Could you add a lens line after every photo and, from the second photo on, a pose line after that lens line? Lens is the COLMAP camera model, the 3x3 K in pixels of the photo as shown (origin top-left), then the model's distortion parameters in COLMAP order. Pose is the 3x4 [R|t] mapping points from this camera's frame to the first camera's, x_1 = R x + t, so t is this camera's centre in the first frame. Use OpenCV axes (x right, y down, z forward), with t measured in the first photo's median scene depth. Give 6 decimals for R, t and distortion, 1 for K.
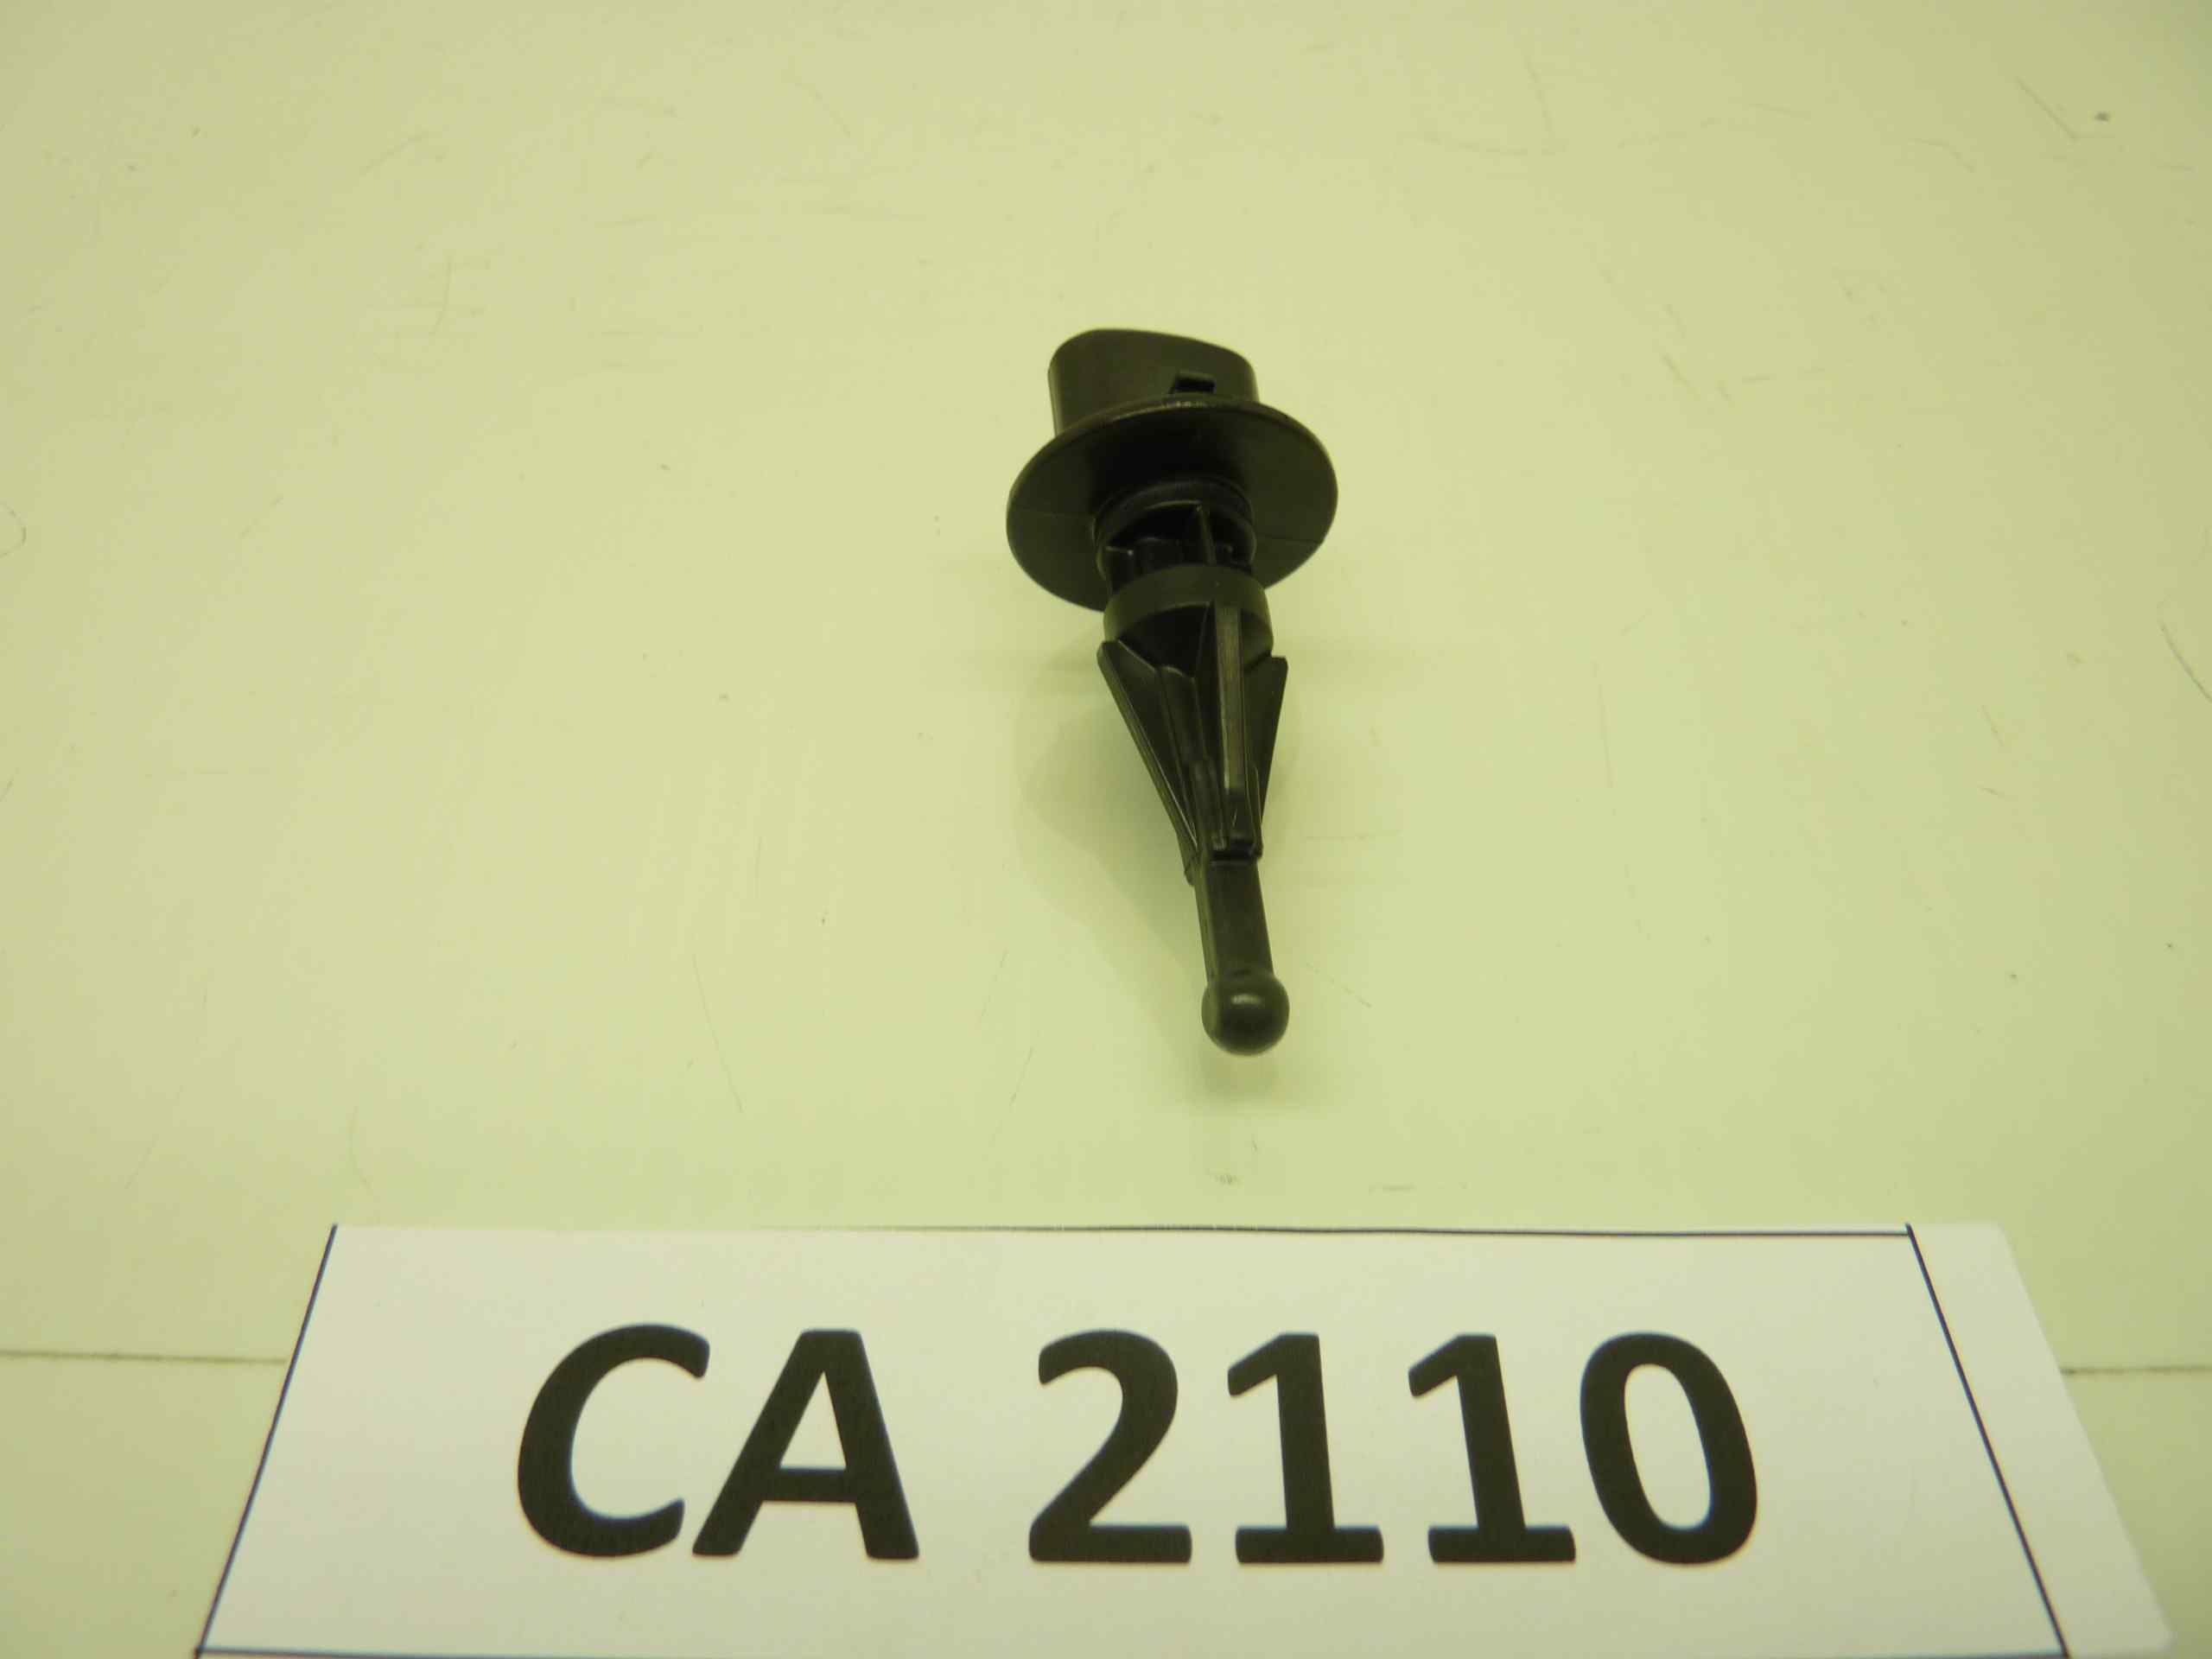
lens RADIAL K [[1731.9, 0, 1106.0], [0, 1731.9, 825.4], [0, 0, 1]] dist [-0.035074, -0.027883]
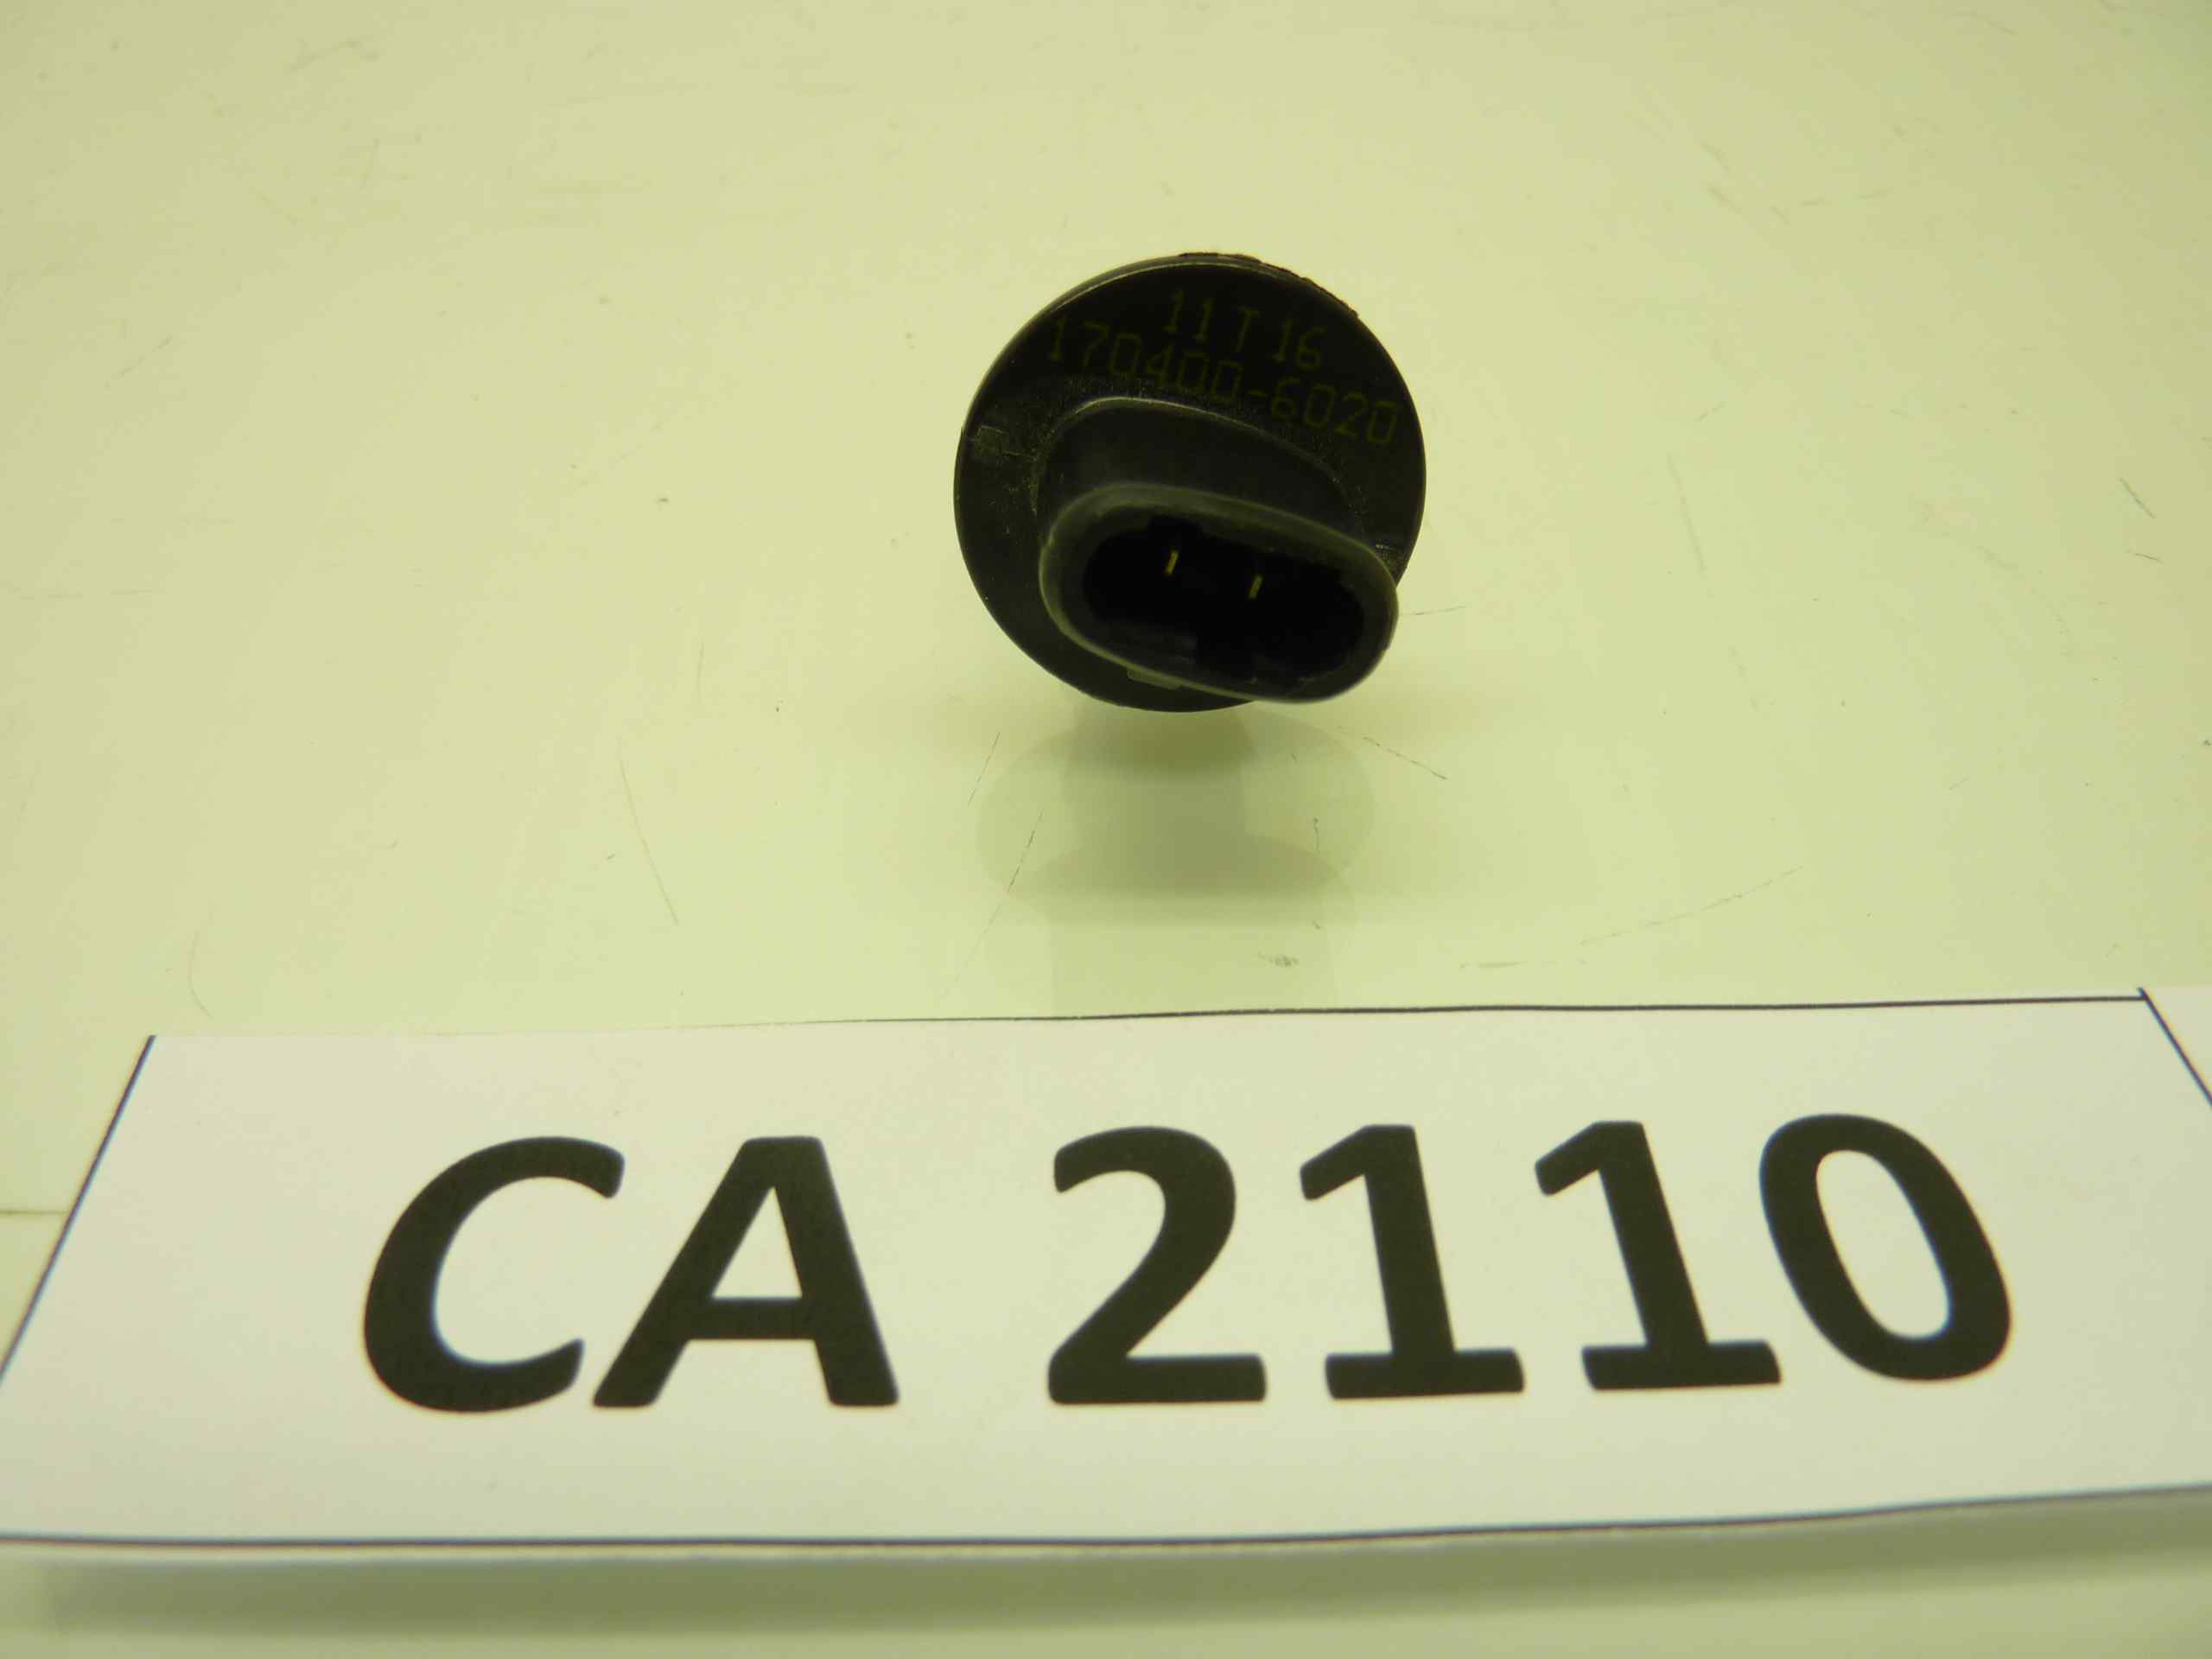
lens RADIAL K [[1731.9, 0, 1108.1], [0, 1731.9, 815.9], [0, 0, 1]] dist [-0.035074, -0.027883]
pose [[0.999506, -0.031200, 0.003881, -0.013267], [0.031430, 0.994780, -0.097085, 0.238595], [-0.000832, 0.097159, 0.995269, 0.226552]]
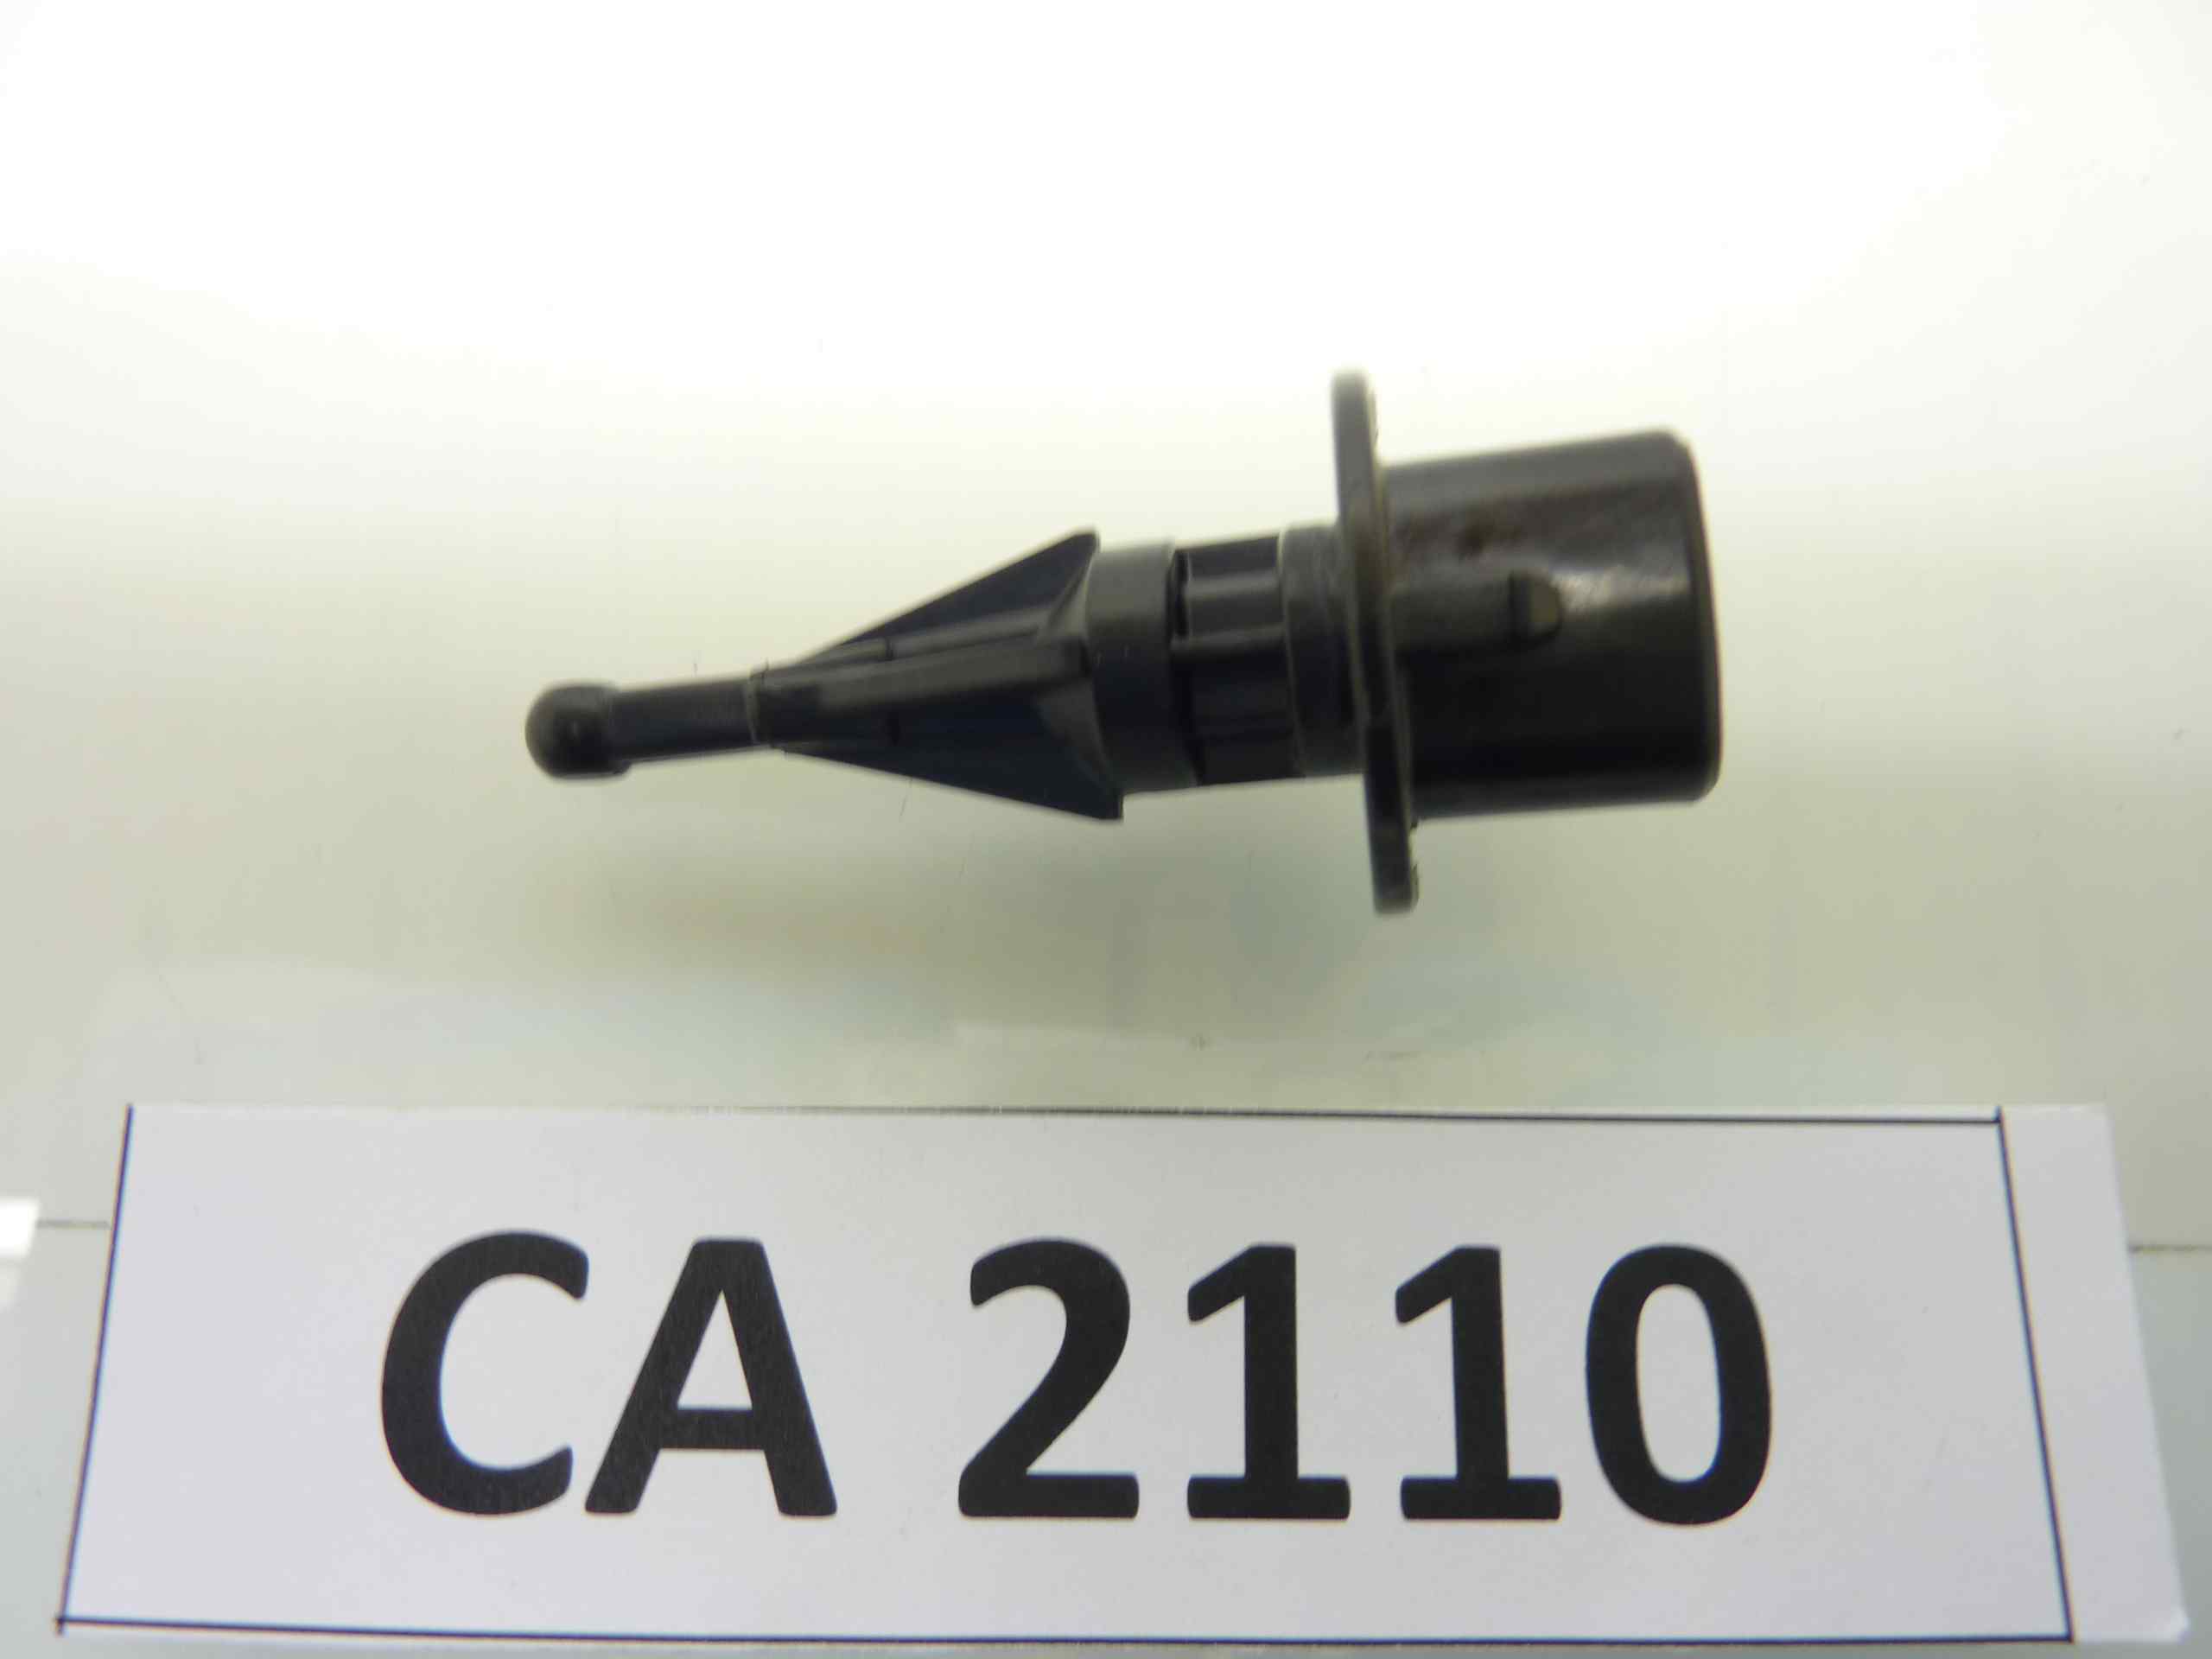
lens RADIAL K [[1731.9, 0, 1095.9], [0, 1731.9, 808.1], [0, 0, 1]] dist [-0.035074, -0.027883]
pose [[0.999812, 0.018423, 0.006048, 0.014797], [-0.019173, 0.892769, 0.450107, -0.301064], [0.002893, -0.450138, 0.892954, 0.343192]]
